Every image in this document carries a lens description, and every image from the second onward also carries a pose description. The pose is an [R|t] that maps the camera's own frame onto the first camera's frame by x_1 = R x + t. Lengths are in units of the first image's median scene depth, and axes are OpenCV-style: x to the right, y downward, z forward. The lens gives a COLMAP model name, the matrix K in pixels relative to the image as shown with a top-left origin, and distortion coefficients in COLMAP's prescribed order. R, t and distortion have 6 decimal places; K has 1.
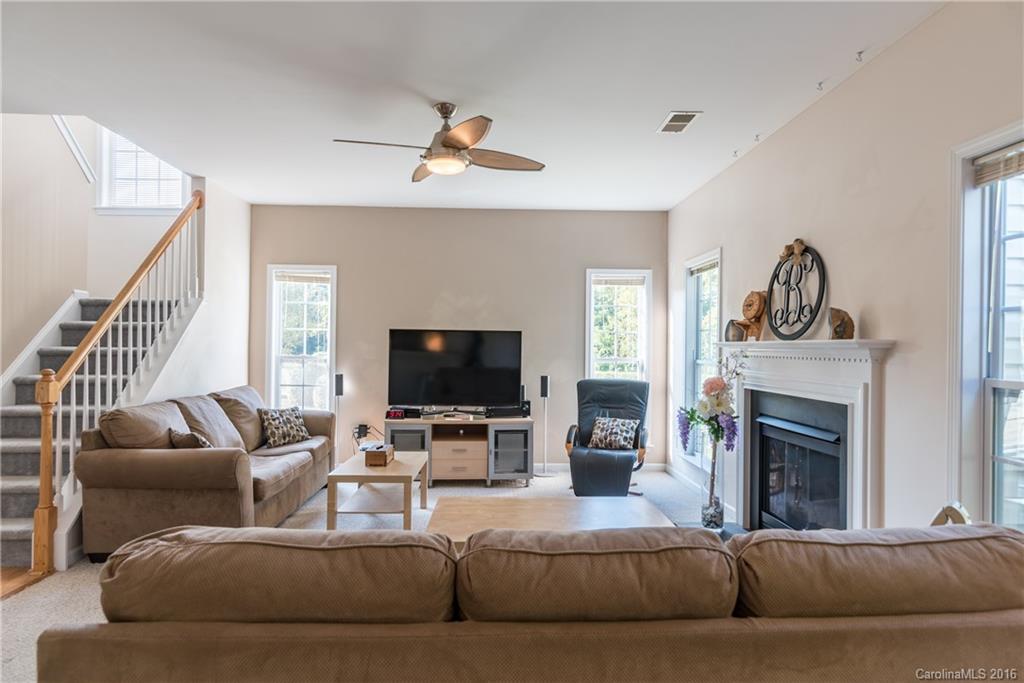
lens RADIAL K [[605.9, 0, 512.0], [0, 605.9, 341.5], [0, 0, 1]] dist [0.004221, 0.000132]
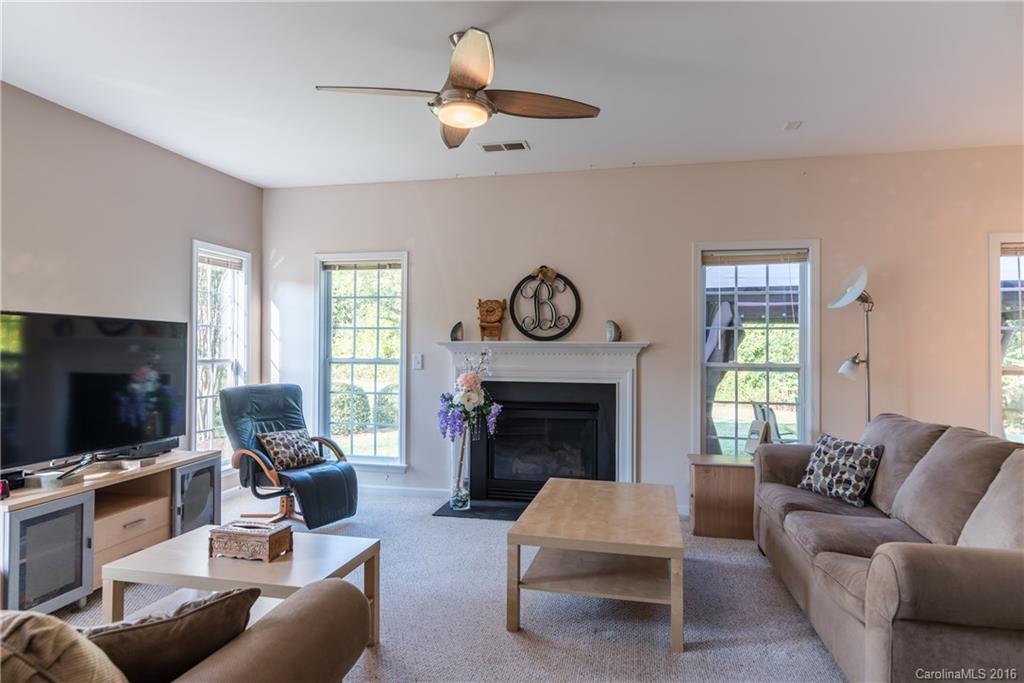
lens RADIAL K [[605.9, 0, 512.0], [0, 605.9, 341.5], [0, 0, 1]] dist [0.004221, 0.000132]
pose [[0.238560, -0.003375, 0.971122, -0.776861], [-0.012488, 0.999901, 0.006542, -0.008146], [-0.971048, -0.013688, 0.238494, 0.679815]]
